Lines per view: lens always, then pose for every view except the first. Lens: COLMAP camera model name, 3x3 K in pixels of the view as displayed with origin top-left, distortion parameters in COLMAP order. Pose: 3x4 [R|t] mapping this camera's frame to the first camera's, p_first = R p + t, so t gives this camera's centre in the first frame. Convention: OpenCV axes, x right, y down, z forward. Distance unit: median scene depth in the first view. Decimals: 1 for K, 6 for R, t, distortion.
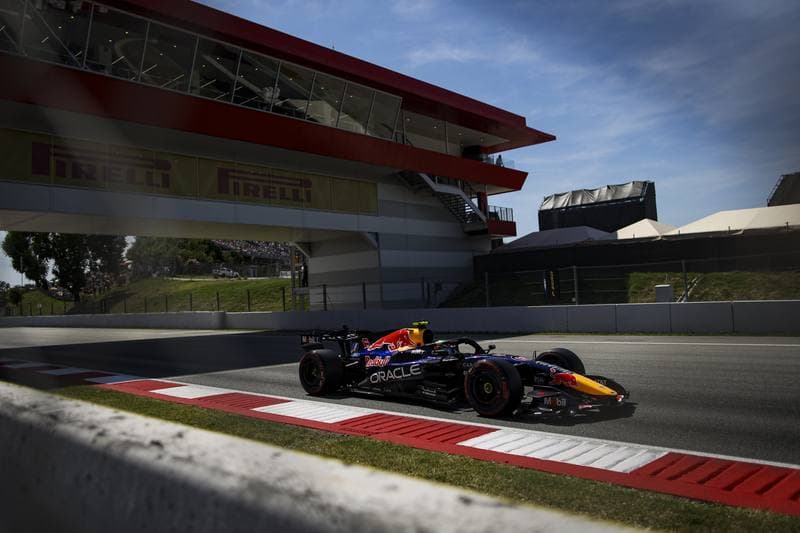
lens RADIAL K [[572.1, 0, 400.1], [0, 572.1, 248.7], [0, 0, 1]] dist [-0.004329, 0.003424]
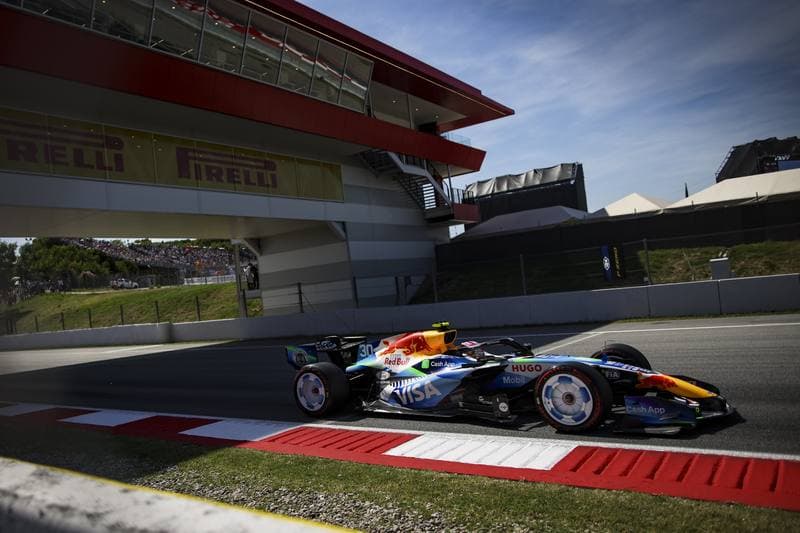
lens RADIAL K [[570.3, 0, 304.0], [0, 570.3, 247.1], [0, 0, 1]] dist [0.061263, -0.086943]
pose [[0.996354, -0.050511, 0.068755, -0.167919], [0.051413, 0.998612, -0.011414, 0.018200], [-0.068083, 0.014907, 0.997568, 0.138797]]
